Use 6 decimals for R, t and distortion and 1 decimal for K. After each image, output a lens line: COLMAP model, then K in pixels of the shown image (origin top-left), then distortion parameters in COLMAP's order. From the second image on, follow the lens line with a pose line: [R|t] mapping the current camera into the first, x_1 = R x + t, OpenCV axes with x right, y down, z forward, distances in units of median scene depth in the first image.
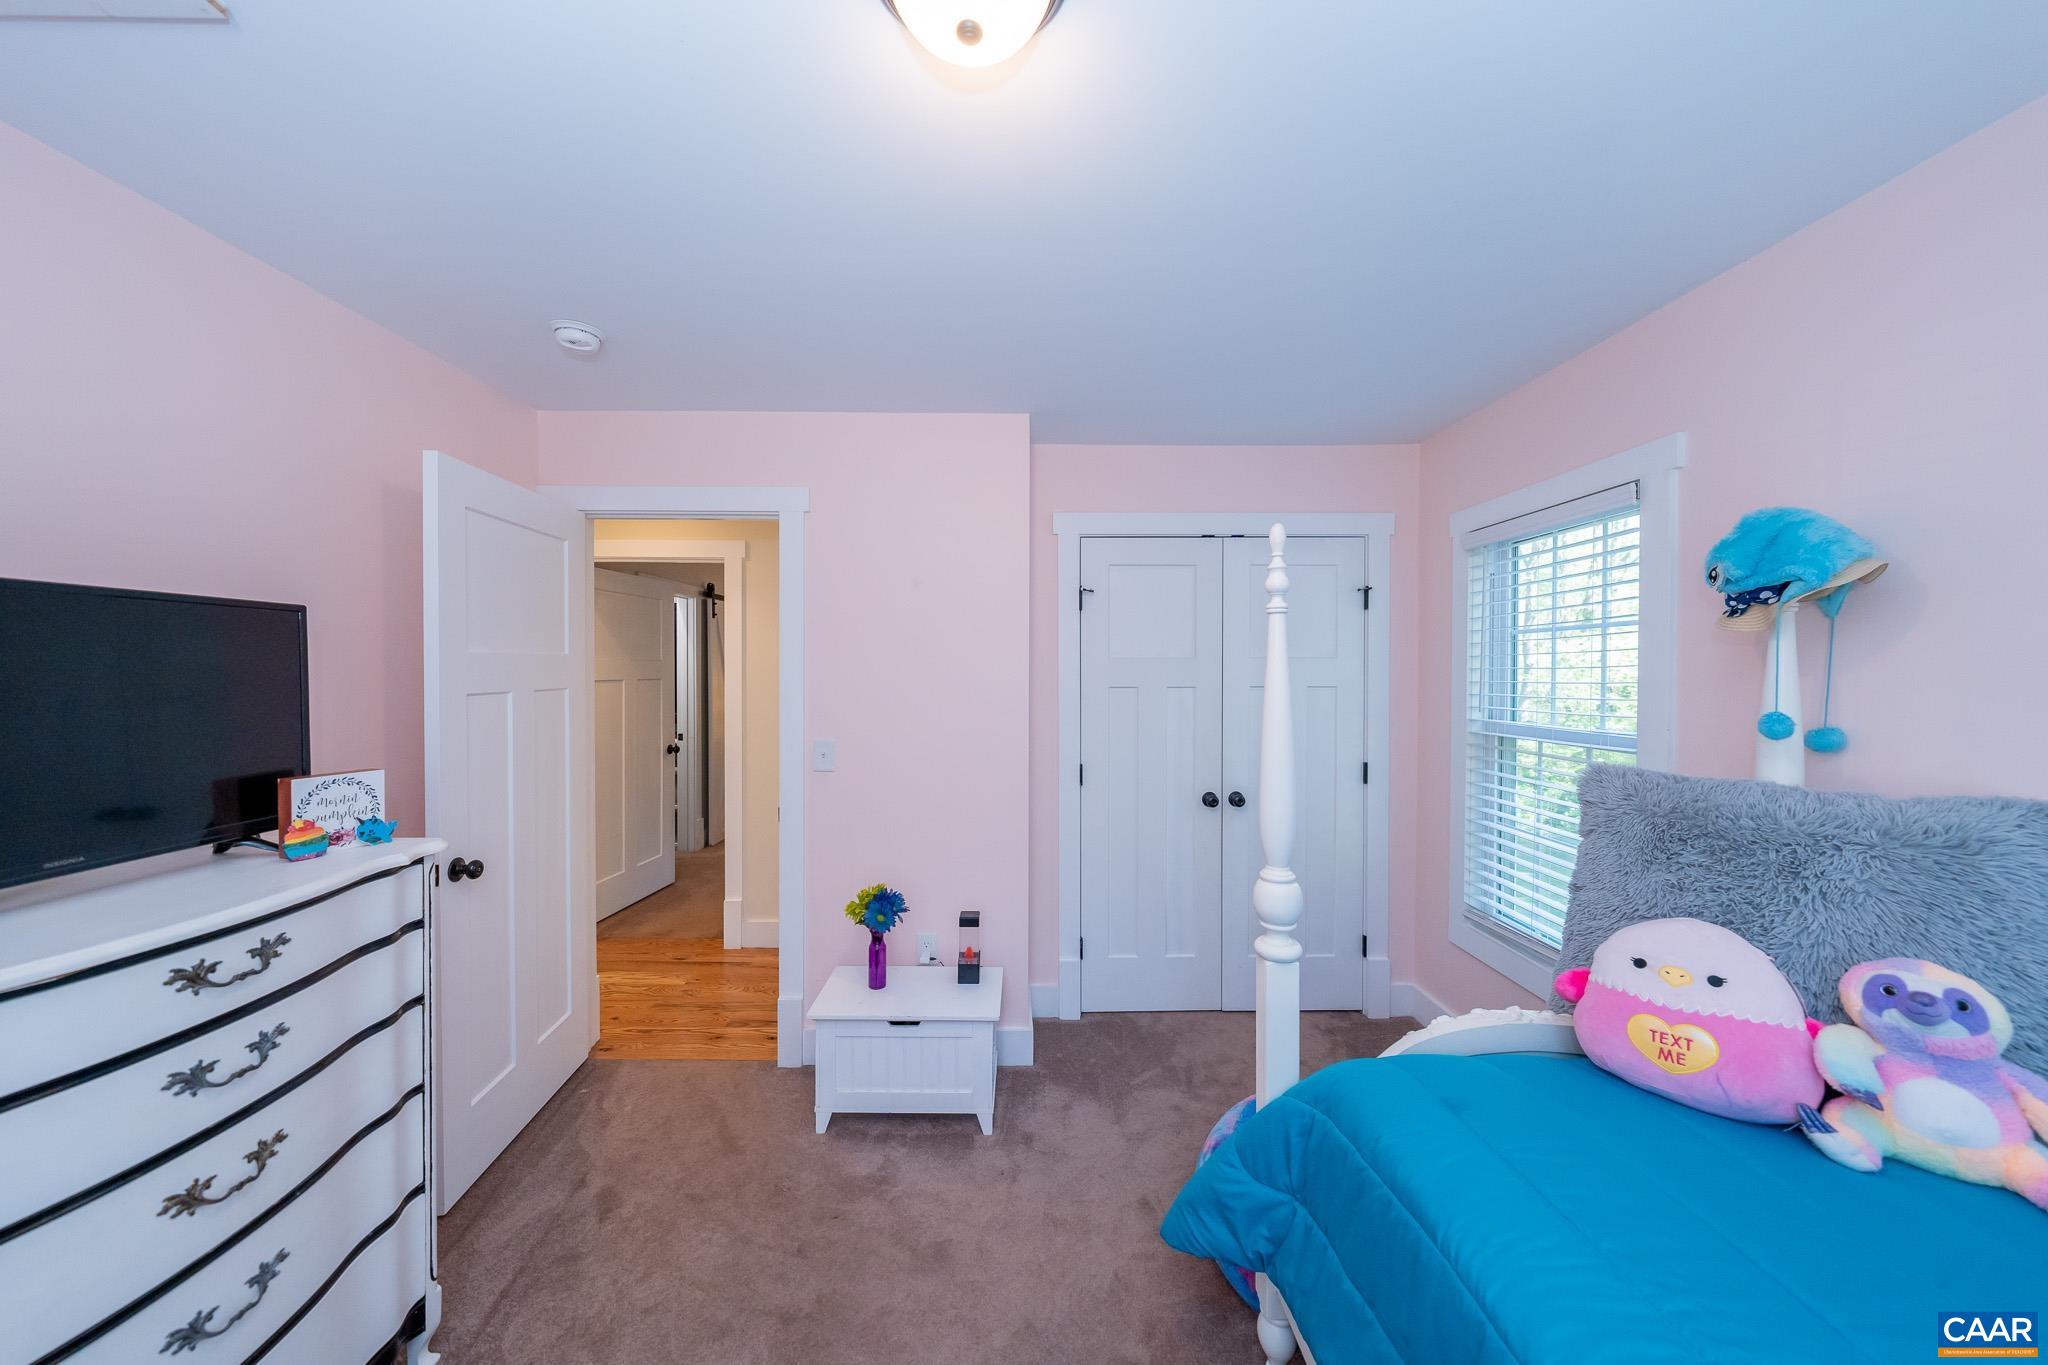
lens RADIAL K [[701.9, 0, 1018.9], [0, 701.9, 678.6], [0, 0, 1]] dist [-0.002039, 0.000292]
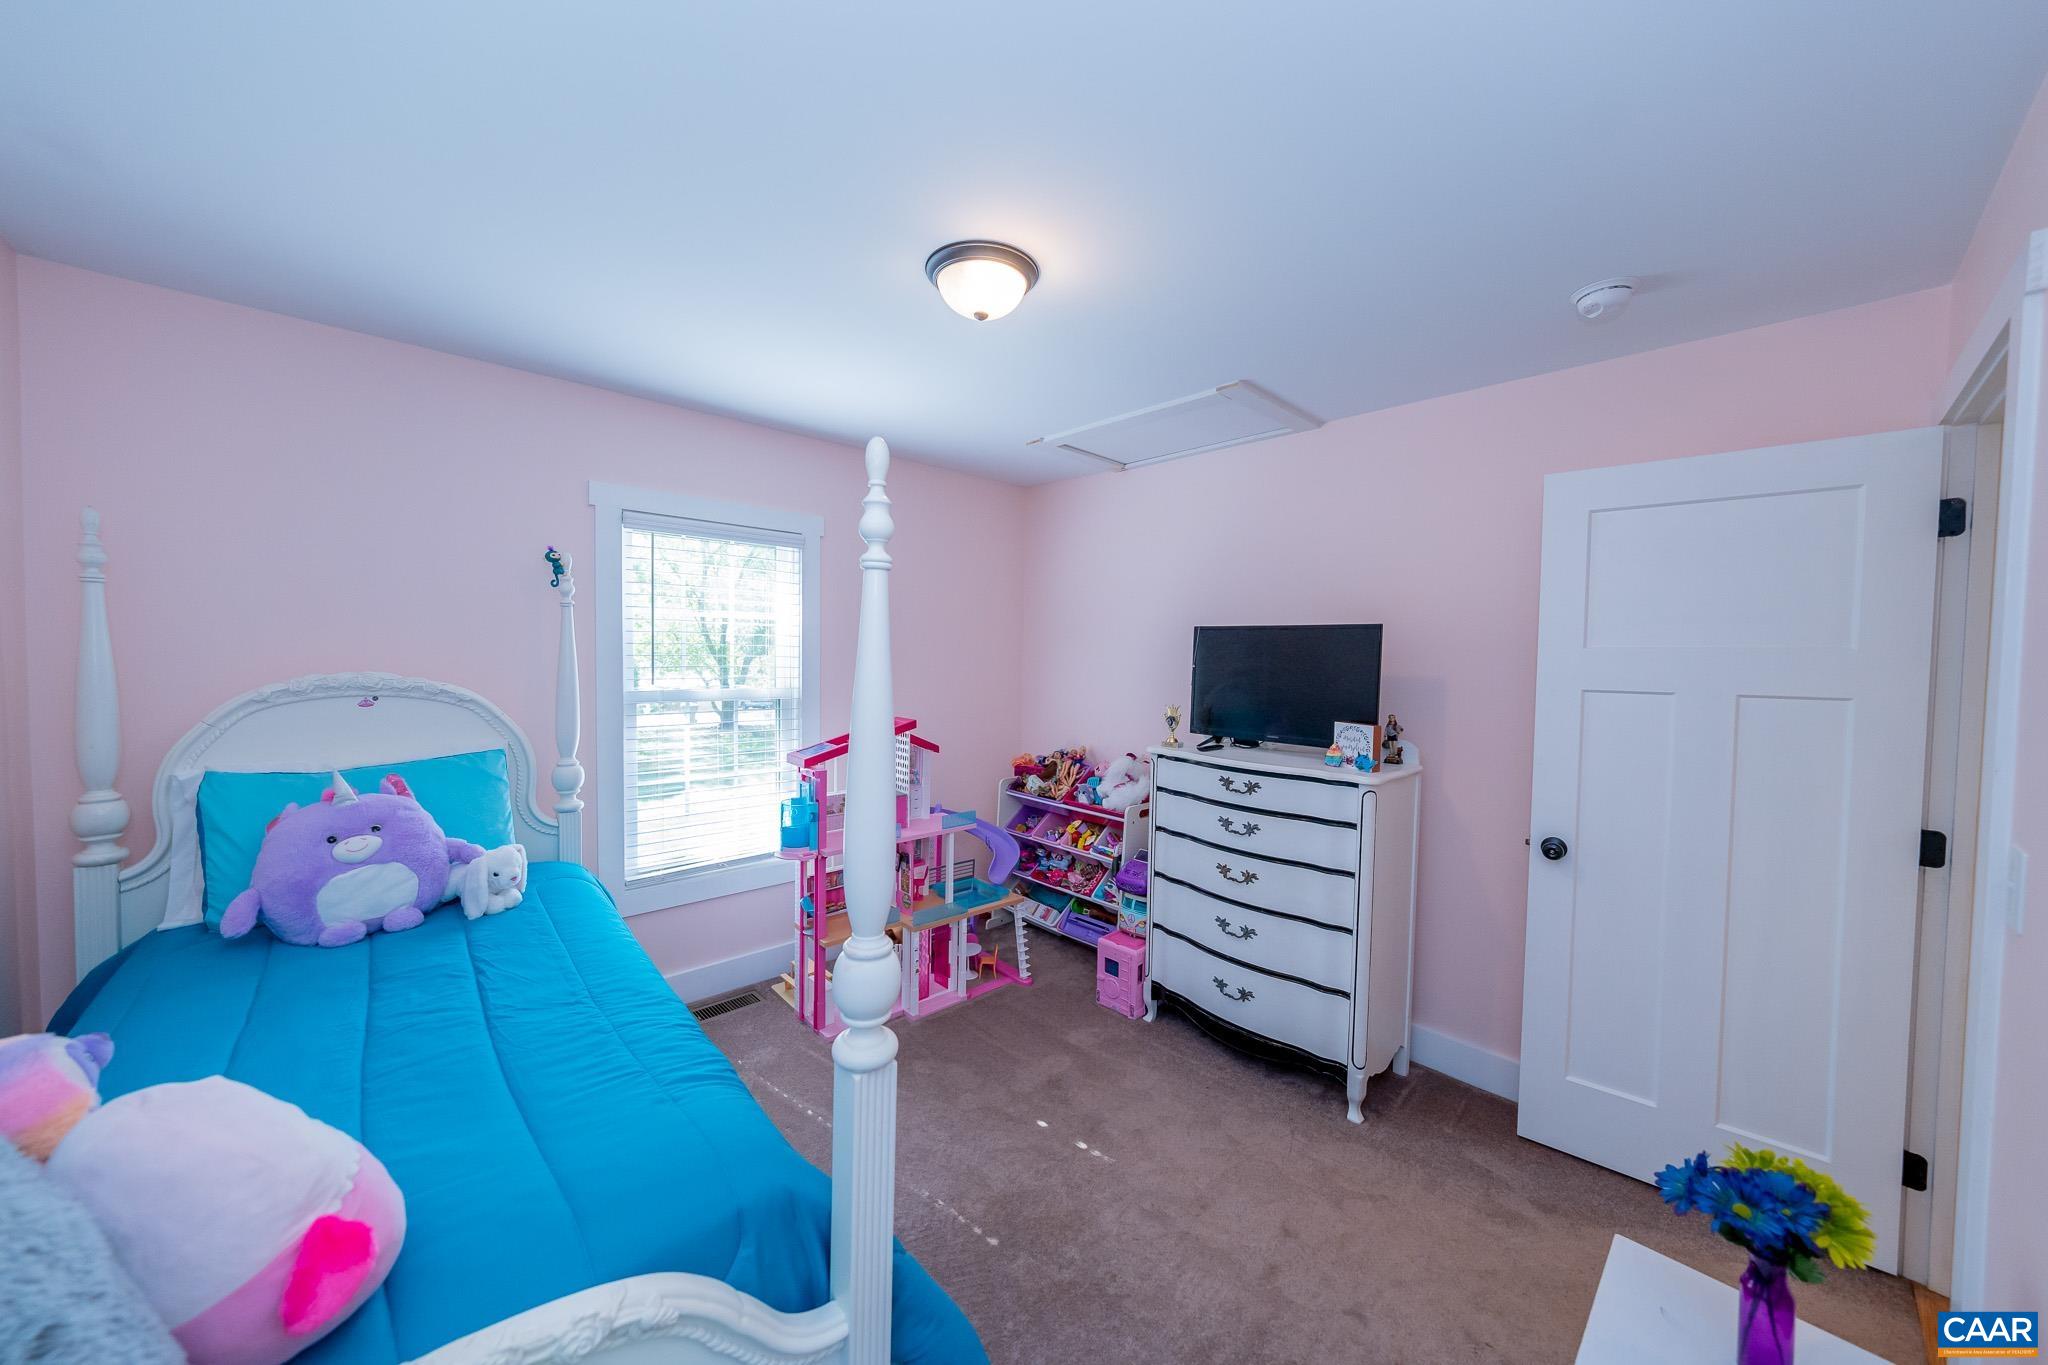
lens RADIAL K [[701.9, 0, 1018.9], [0, 701.9, 678.6], [0, 0, 1]] dist [-0.002039, 0.000292]
pose [[-0.736620, 0.007186, -0.676269, 0.754213], [-0.030297, 0.998589, 0.043612, -0.021486], [0.675628, 0.052615, -0.735362, 1.659664]]
